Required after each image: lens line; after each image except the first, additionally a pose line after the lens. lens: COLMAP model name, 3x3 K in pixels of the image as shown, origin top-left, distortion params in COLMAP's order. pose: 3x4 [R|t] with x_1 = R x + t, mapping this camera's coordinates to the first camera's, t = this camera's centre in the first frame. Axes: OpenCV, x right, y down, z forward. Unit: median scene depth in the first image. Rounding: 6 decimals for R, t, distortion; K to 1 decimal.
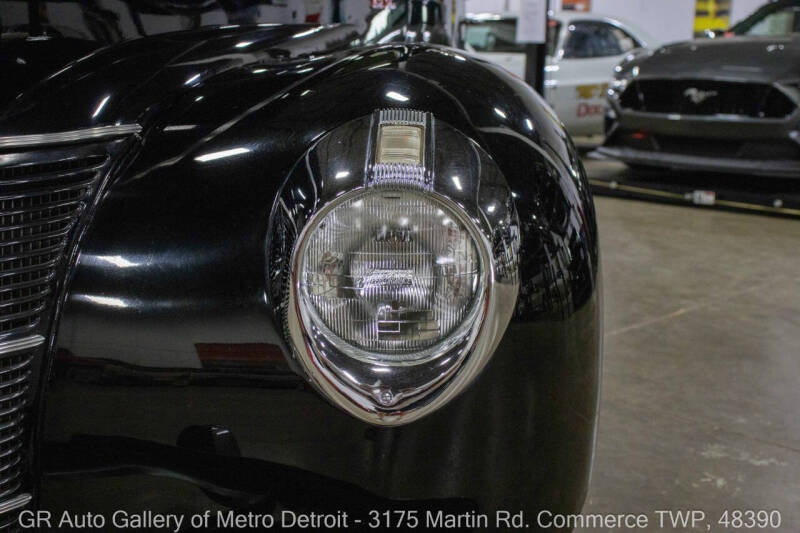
lens RADIAL K [[1029.4, 0, 400.0], [0, 1029.4, 266.5], [0, 0, 1]] dist [0.029158, 0.080128]
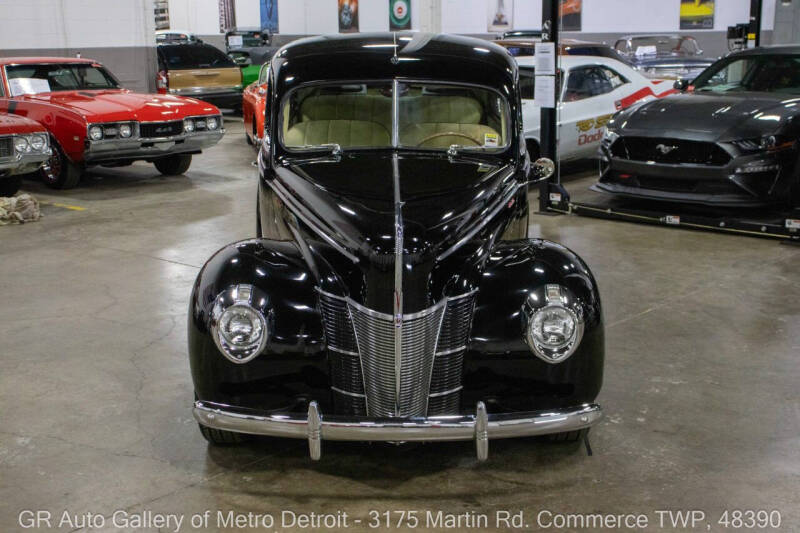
lens RADIAL K [[1179.7, 0, 400.0], [0, 1179.7, 266.5], [0, 0, 1]] dist [0.089414, 0.044846]
pose [[0.998628, -0.047371, 0.022306, -0.124928], [0.046744, 0.998518, 0.027861, -0.068757], [-0.023592, -0.026780, 0.999363, -0.649217]]
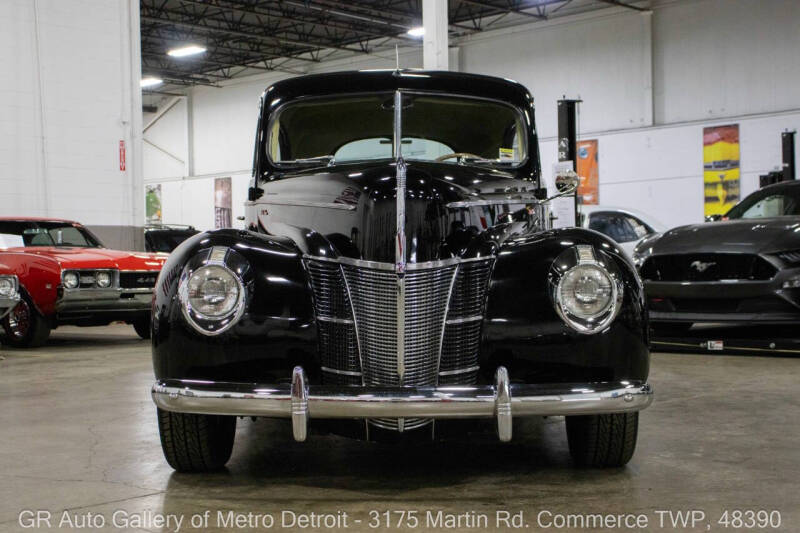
lens RADIAL K [[1265.1, 0, 400.0], [0, 1265.1, 266.5], [0, 0, 1]] dist [0.132290, 0.085529]
pose [[0.998518, -0.047540, 0.026486, -0.129289], [0.051801, 0.979468, -0.194832, 0.126821], [-0.016679, 0.195916, 0.980479, -0.554138]]
